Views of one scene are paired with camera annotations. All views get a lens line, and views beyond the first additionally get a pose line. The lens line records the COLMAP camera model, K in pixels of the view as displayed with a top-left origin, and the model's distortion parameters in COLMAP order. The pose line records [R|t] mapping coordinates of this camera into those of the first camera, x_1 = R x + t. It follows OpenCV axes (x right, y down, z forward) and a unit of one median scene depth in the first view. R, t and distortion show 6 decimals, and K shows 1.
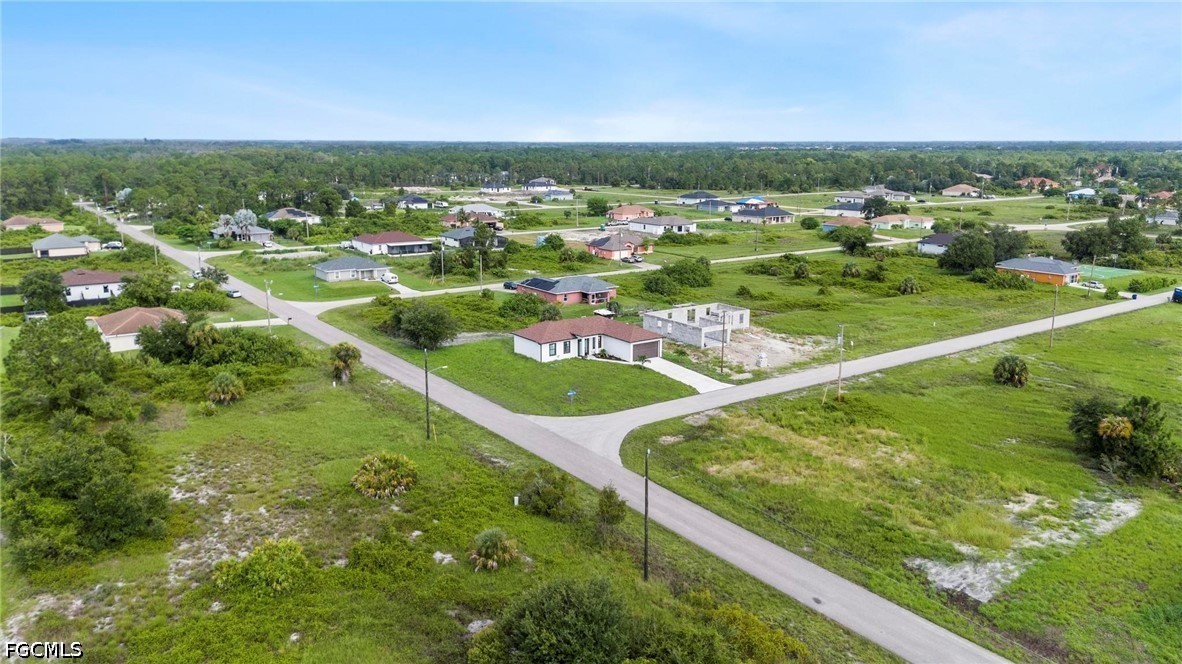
lens RADIAL K [[867.5, 0, 591.0], [0, 867.5, 332.0], [0, 0, 1]] dist [0.079021, -0.081997]
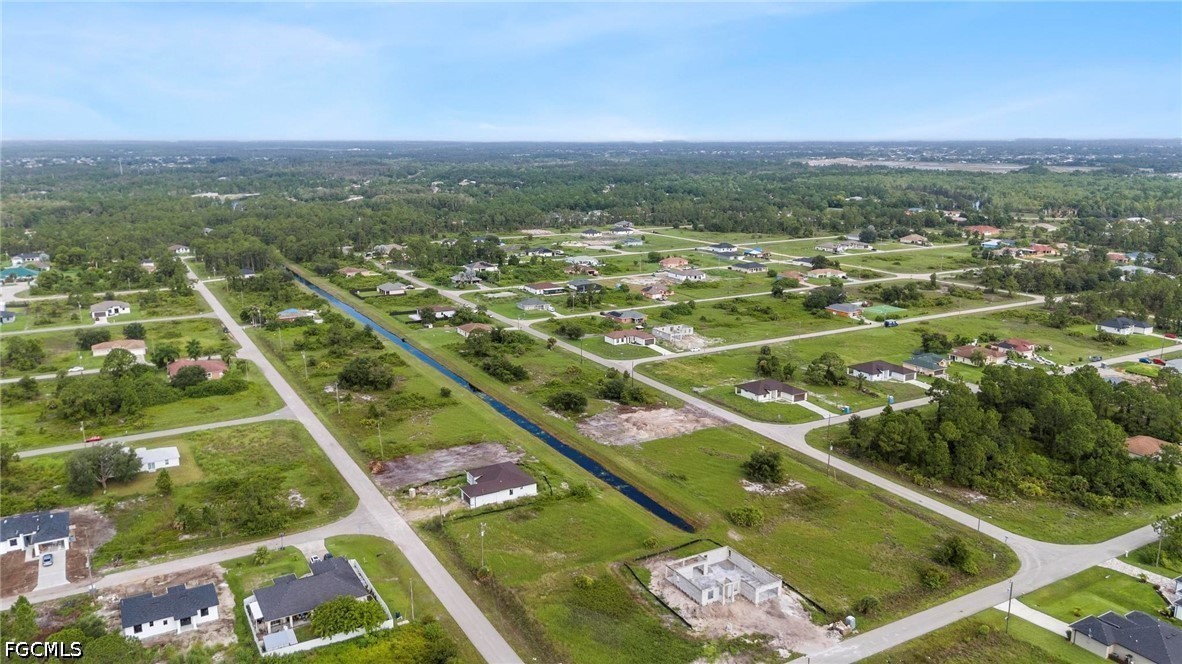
lens RADIAL K [[867.5, 0, 591.0], [0, 867.5, 332.0], [0, 0, 1]] dist [0.079021, -0.081997]
pose [[0.995061, 0.018040, -0.097615, 0.140798], [-0.017666, 0.999833, 0.004694, -0.020154], [0.097683, -0.002946, 0.995213, -1.798552]]
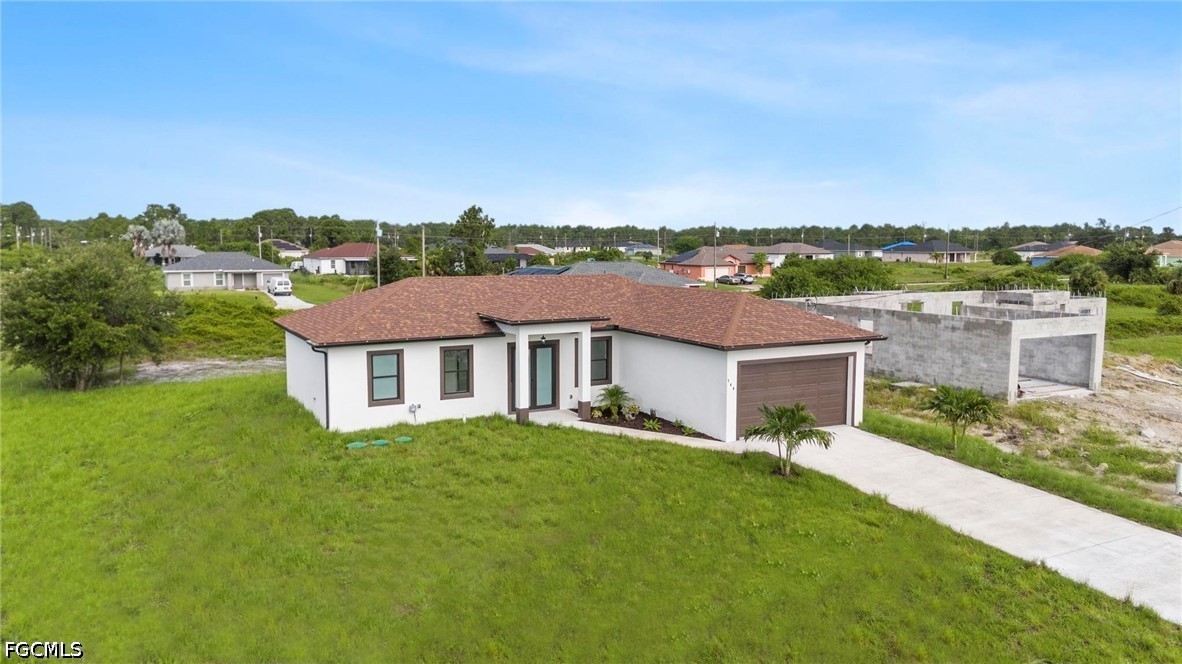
lens RADIAL K [[867.5, 0, 591.0], [0, 867.5, 332.0], [0, 0, 1]] dist [0.079021, -0.081997]
pose [[0.992970, 0.012042, -0.117749, 0.033646], [-0.024907, 0.993795, -0.108404, 0.028915], [0.115713, 0.110574, 0.987109, 0.701261]]
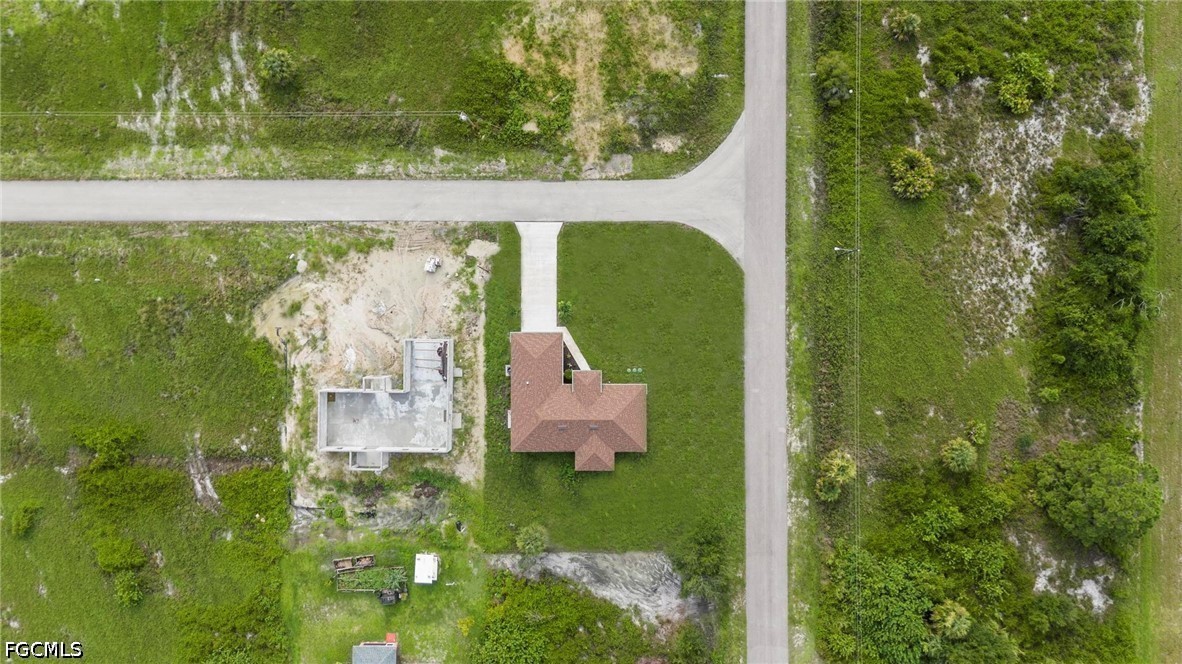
lens RADIAL K [[867.5, 0, 591.0], [0, 867.5, 332.0], [0, 0, 1]] dist [0.079021, -0.081997]
pose [[-0.818191, -0.574910, 0.006495, 0.015522], [0.142275, -0.191510, 0.971124, -0.771236], [-0.557065, 0.795489, 0.238487, 0.687560]]
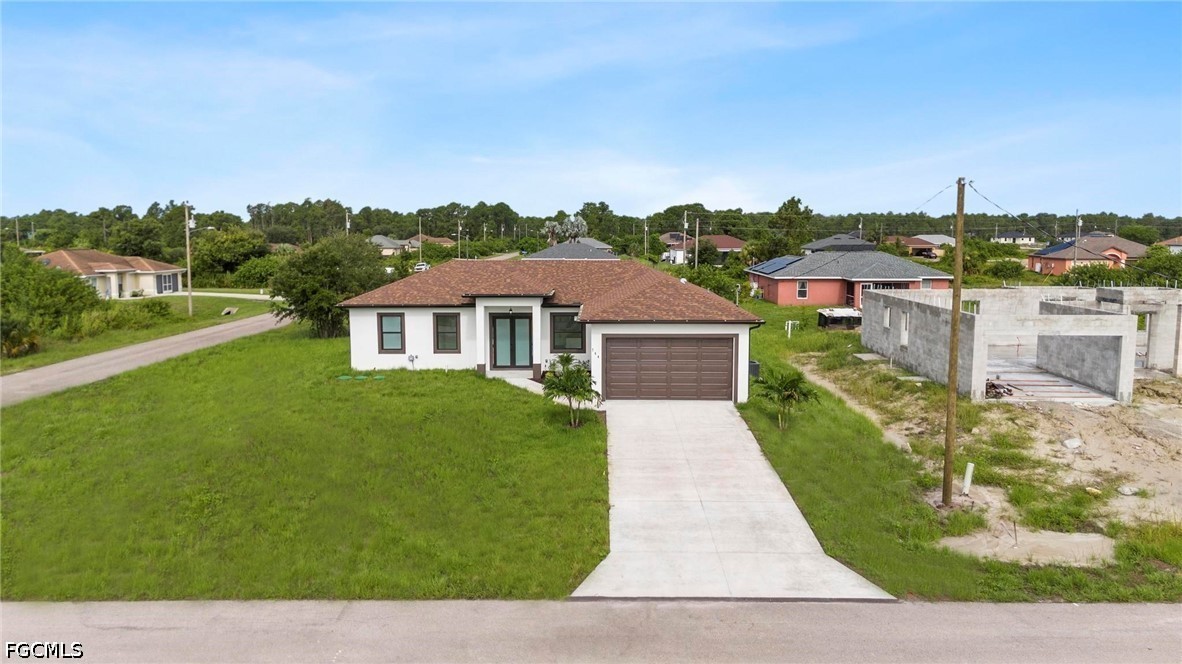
lens RADIAL K [[867.5, 0, 591.0], [0, 867.5, 332.0], [0, 0, 1]] dist [0.079021, -0.081997]
pose [[0.809708, 0.064550, -0.583272, 0.176761], [-0.123124, 0.990496, -0.061306, 0.027276], [0.573772, 0.121455, 0.809960, 0.712329]]
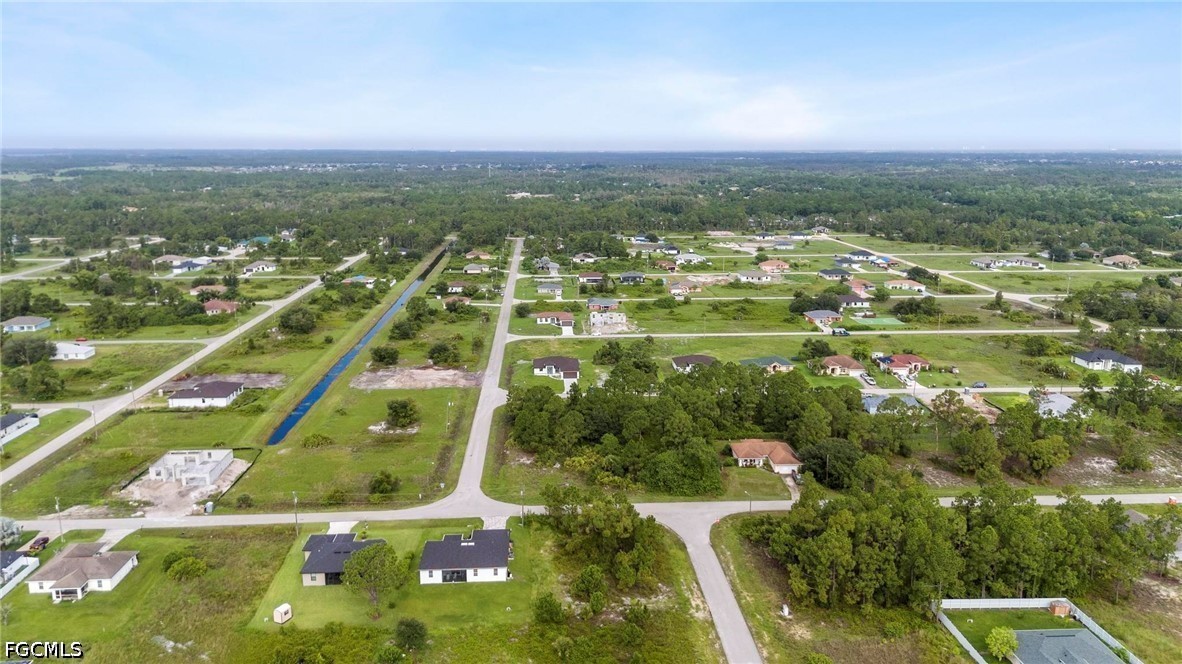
lens RADIAL K [[867.5, 0, 591.0], [0, 867.5, 332.0], [0, 0, 1]] dist [0.079021, -0.081997]
pose [[0.847813, 0.110016, -0.518758, 1.647881], [-0.113710, 0.993204, 0.024796, -0.034549], [0.517961, 0.037966, 0.854561, -1.543045]]
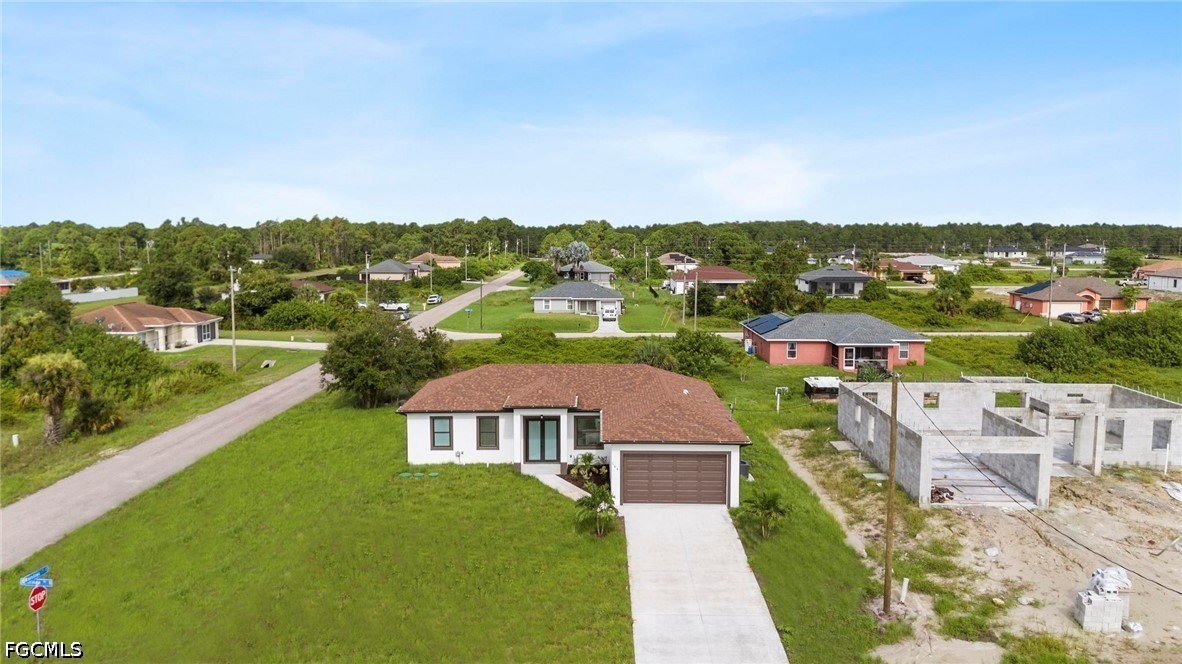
lens RADIAL K [[867.5, 0, 591.0], [0, 867.5, 332.0], [0, 0, 1]] dist [0.079021, -0.081997]
pose [[0.810428, 0.065320, -0.582186, 0.200703], [-0.124385, 0.990292, -0.062041, -0.006777], [0.572481, 0.122695, 0.810685, 0.658631]]
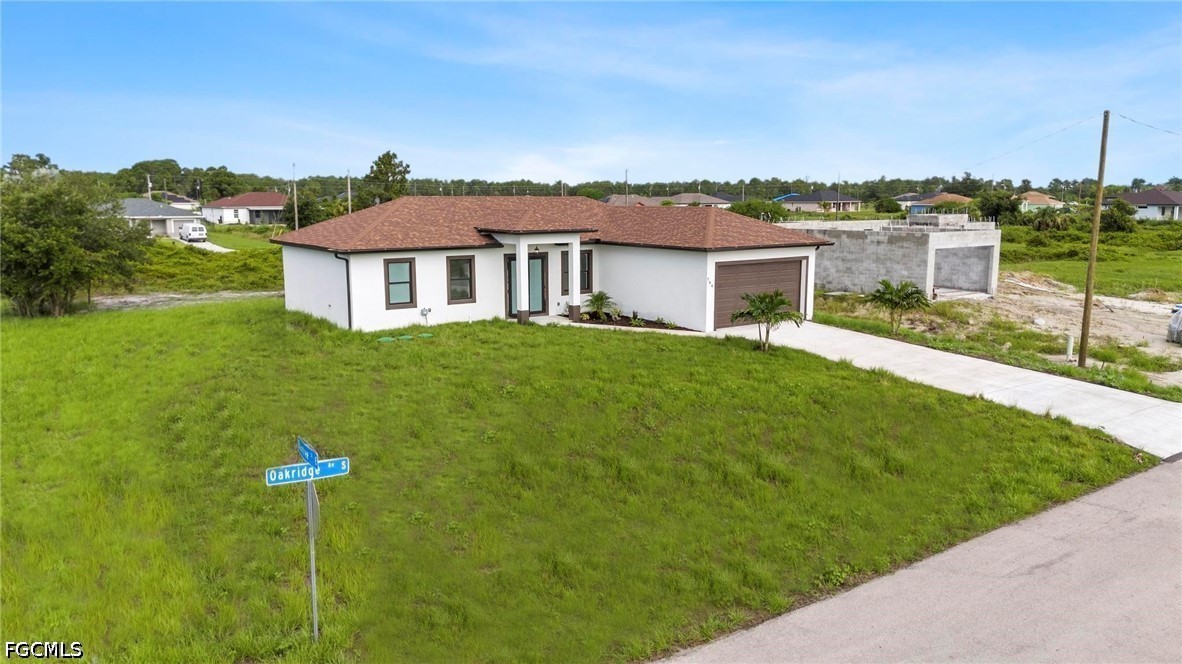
lens RADIAL K [[867.5, 0, 591.0], [0, 867.5, 332.0], [0, 0, 1]] dist [0.079021, -0.081997]
pose [[0.999973, -0.005367, 0.004936, 0.009376], [0.005656, 0.998140, -0.060705, 0.045445], [-0.004601, 0.060732, 0.998144, 0.674020]]
